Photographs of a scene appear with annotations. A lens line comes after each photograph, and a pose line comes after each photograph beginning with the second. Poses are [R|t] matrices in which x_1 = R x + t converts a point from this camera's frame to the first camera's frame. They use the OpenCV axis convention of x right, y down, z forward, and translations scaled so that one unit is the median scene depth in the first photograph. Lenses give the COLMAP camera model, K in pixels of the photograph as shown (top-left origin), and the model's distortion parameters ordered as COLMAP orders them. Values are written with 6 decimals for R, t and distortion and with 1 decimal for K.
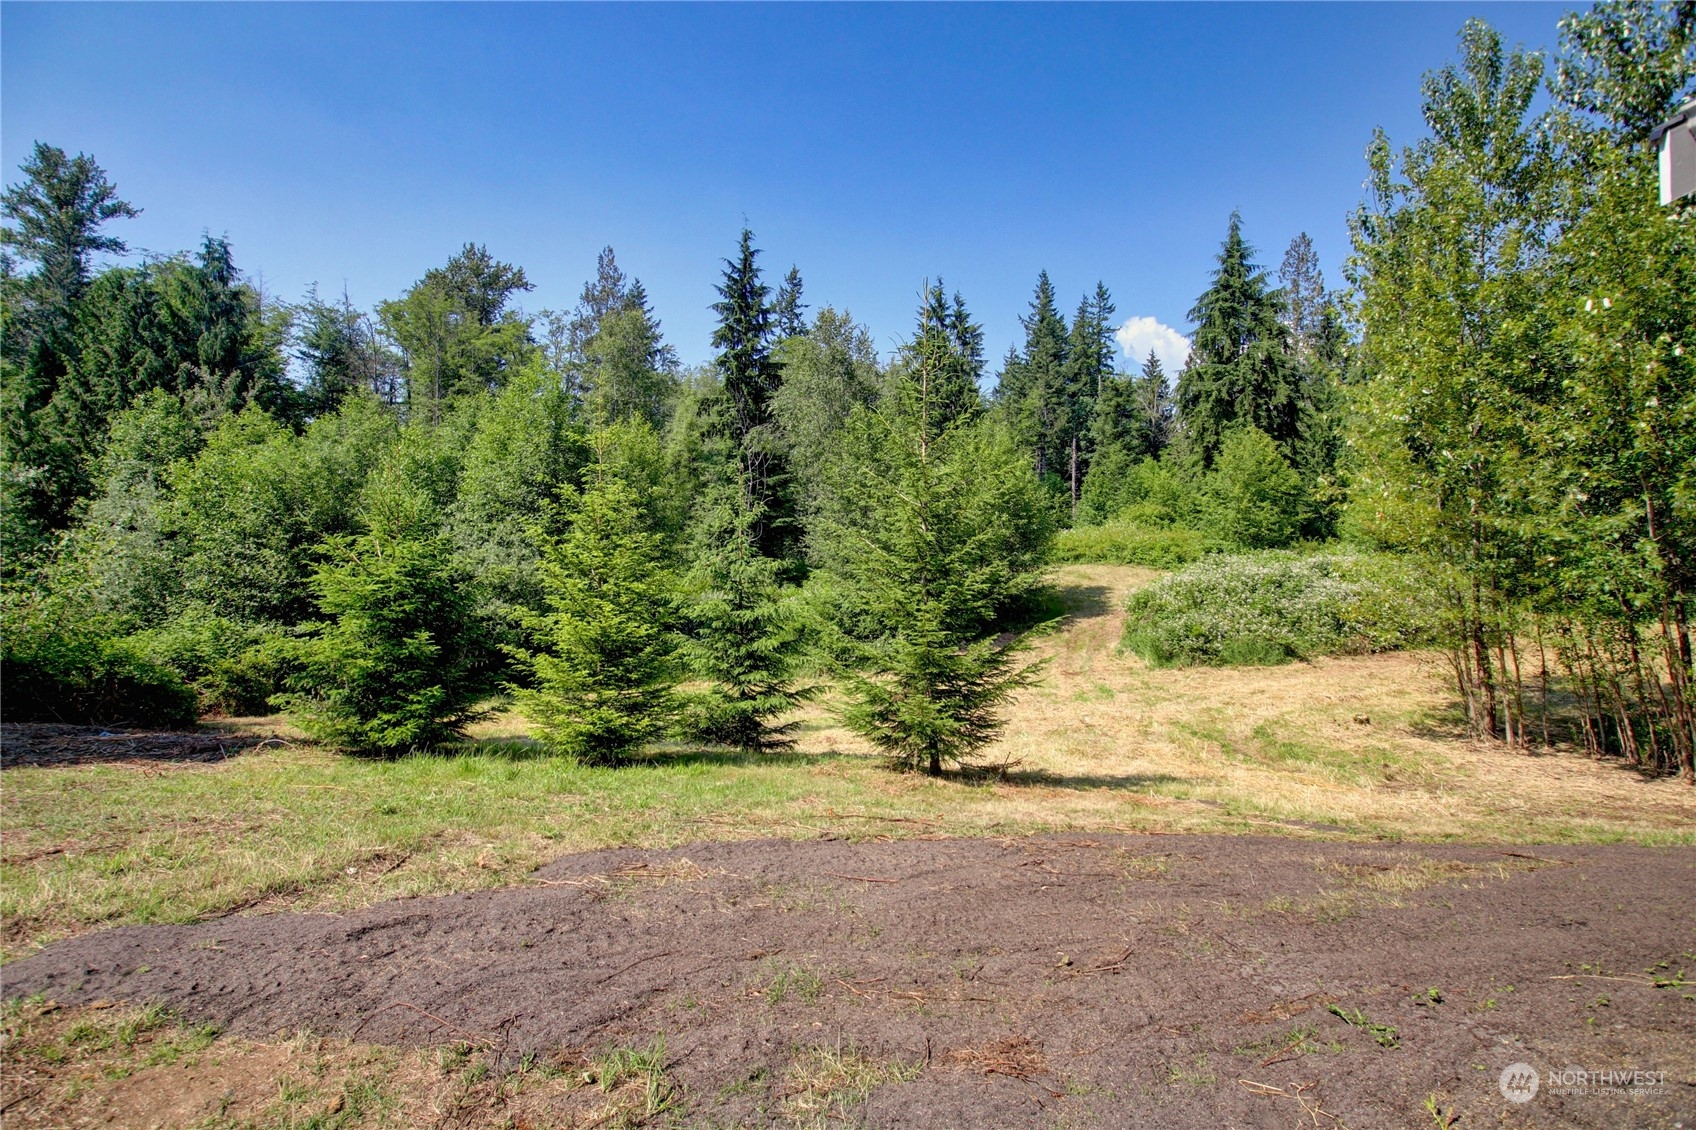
lens RADIAL K [[787.1, 0, 846.6], [0, 787.1, 568.3], [0, 0, 1]] dist [0.016511, -0.028981]
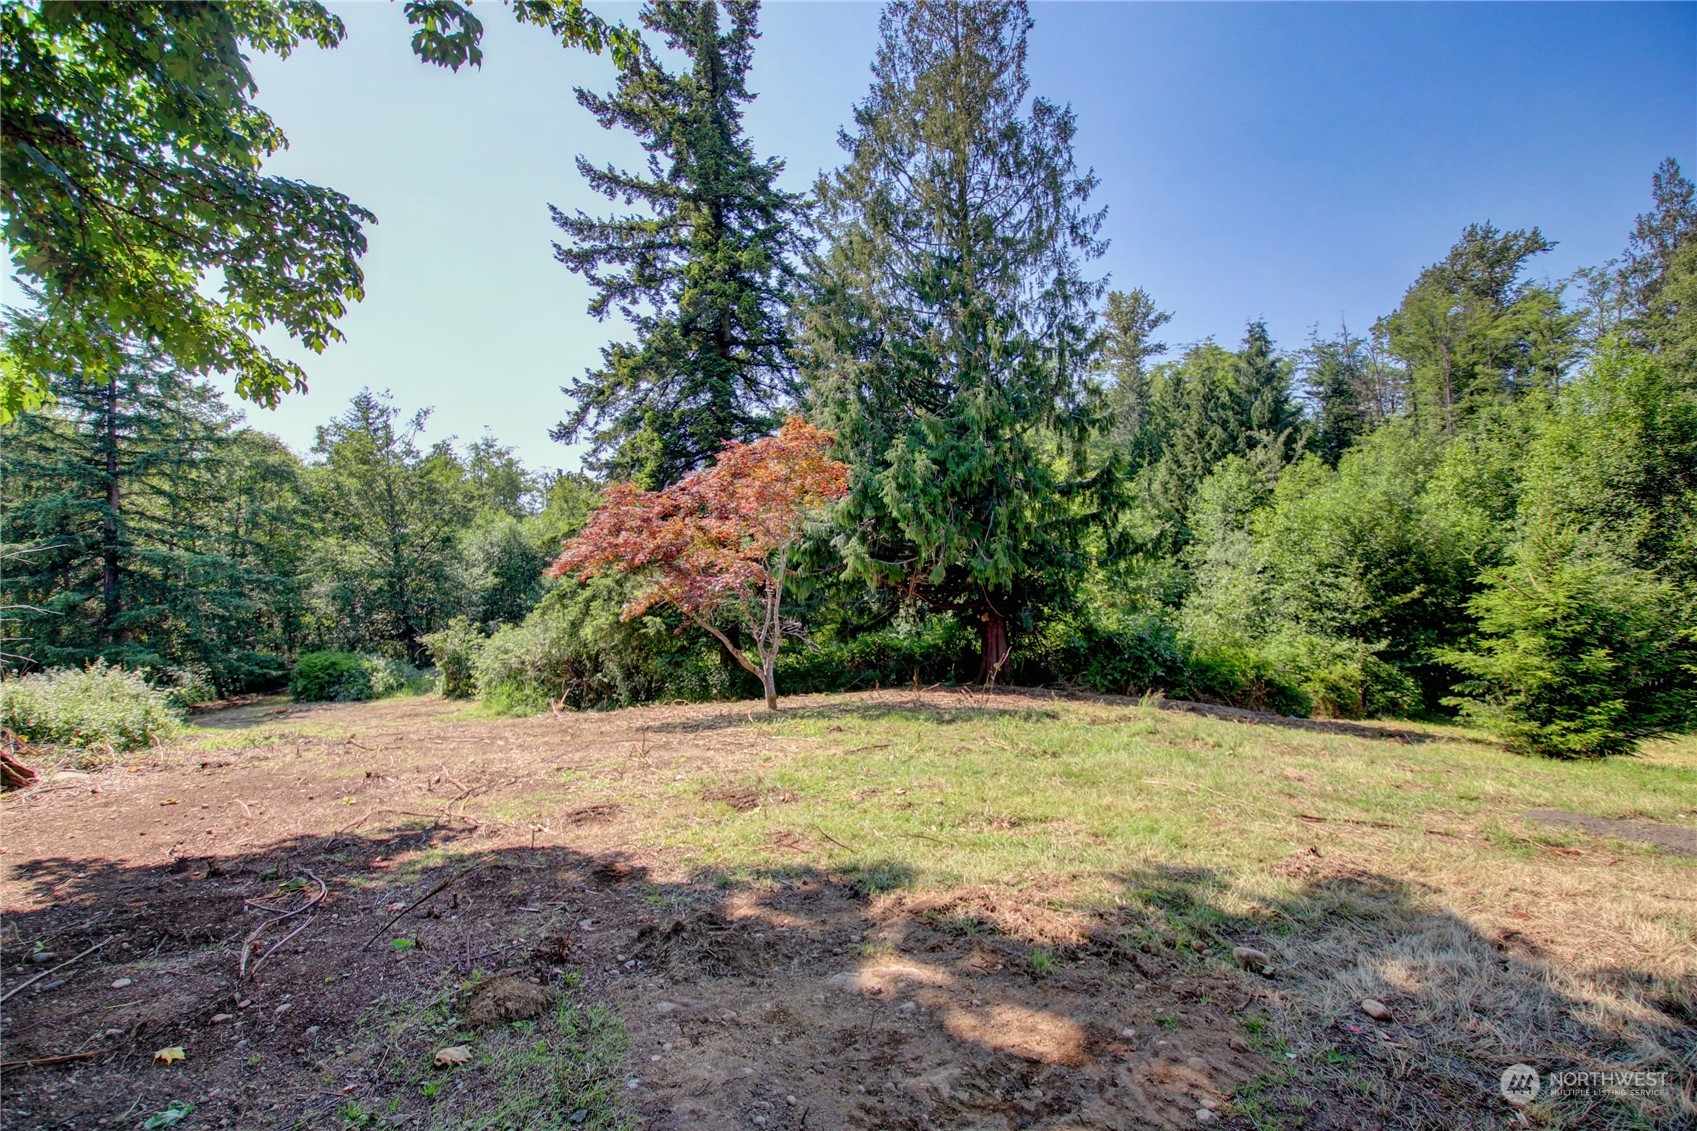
lens RADIAL K [[787.5, 0, 847.1], [0, 787.5, 568.8], [0, 0, 1]] dist [0.016511, -0.028981]
pose [[0.432162, -0.059823, -0.899810, -0.001171], [0.037514, 0.998126, -0.048343, -0.005660], [0.901015, -0.012864, 0.433596, -0.122399]]
